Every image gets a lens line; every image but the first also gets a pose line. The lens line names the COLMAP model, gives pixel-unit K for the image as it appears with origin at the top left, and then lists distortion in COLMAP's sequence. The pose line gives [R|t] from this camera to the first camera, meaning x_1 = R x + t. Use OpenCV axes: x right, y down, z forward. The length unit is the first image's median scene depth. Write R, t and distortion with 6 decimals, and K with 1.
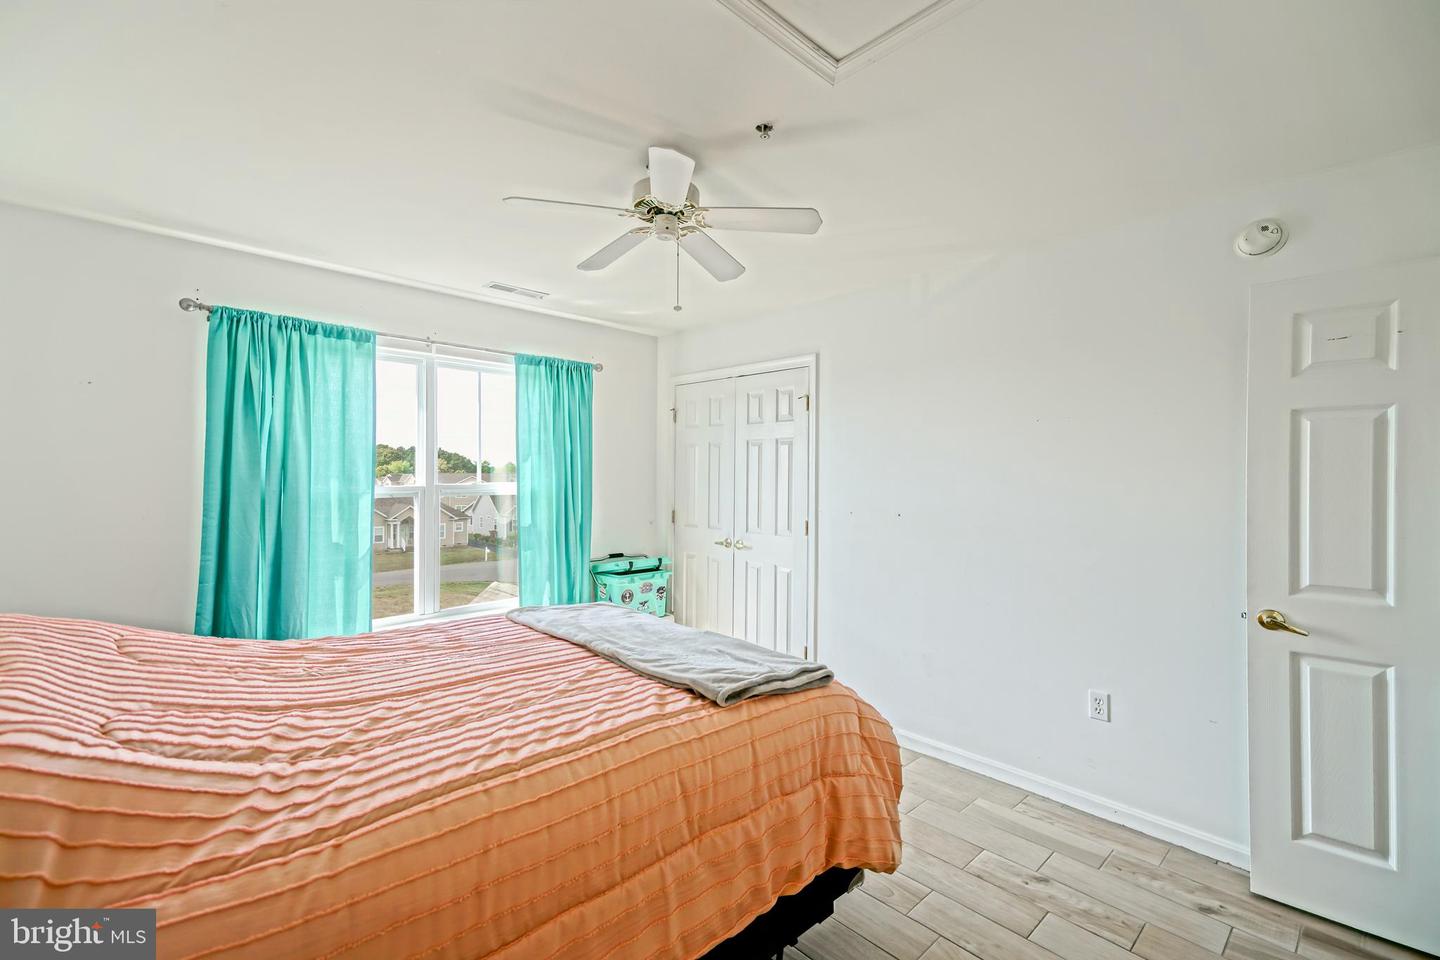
lens RADIAL K [[637.6, 0, 719.6], [0, 637.6, 479.0], [0, 0, 1]] dist [0.042436, -0.001660]
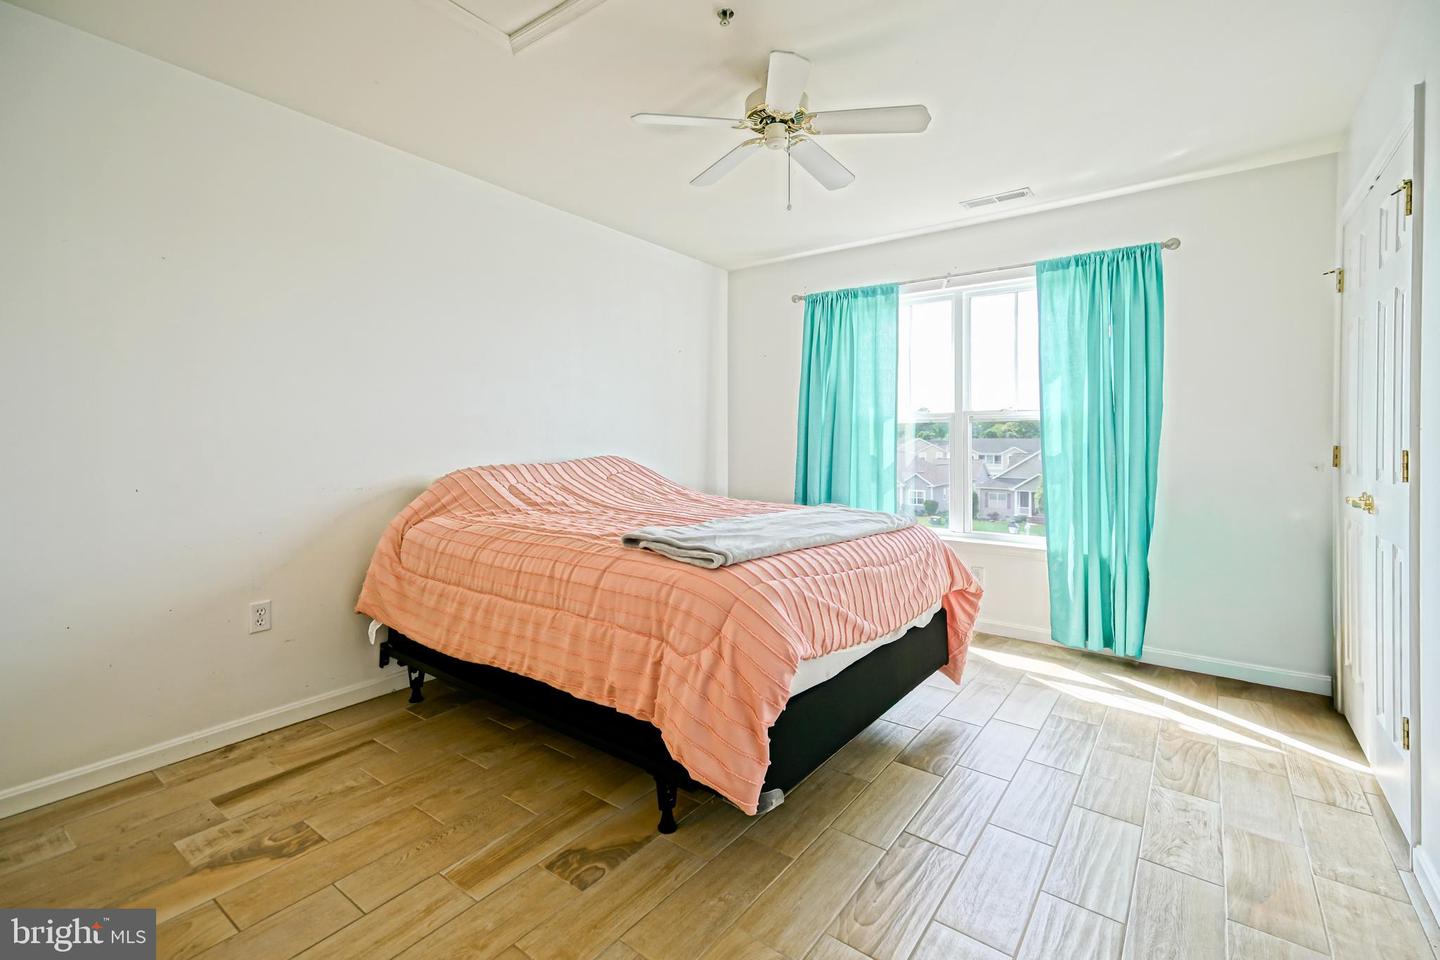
lens RADIAL K [[637.6, 0, 715.3], [0, 637.6, 438.5], [0, 0, 1]] dist [0.042436, -0.001660]
pose [[0.171137, 0.008145, -0.985214, 0.548408], [0.002697, 0.999958, 0.008736, 0.046565], [0.985244, -0.004152, 0.171108, 0.435587]]
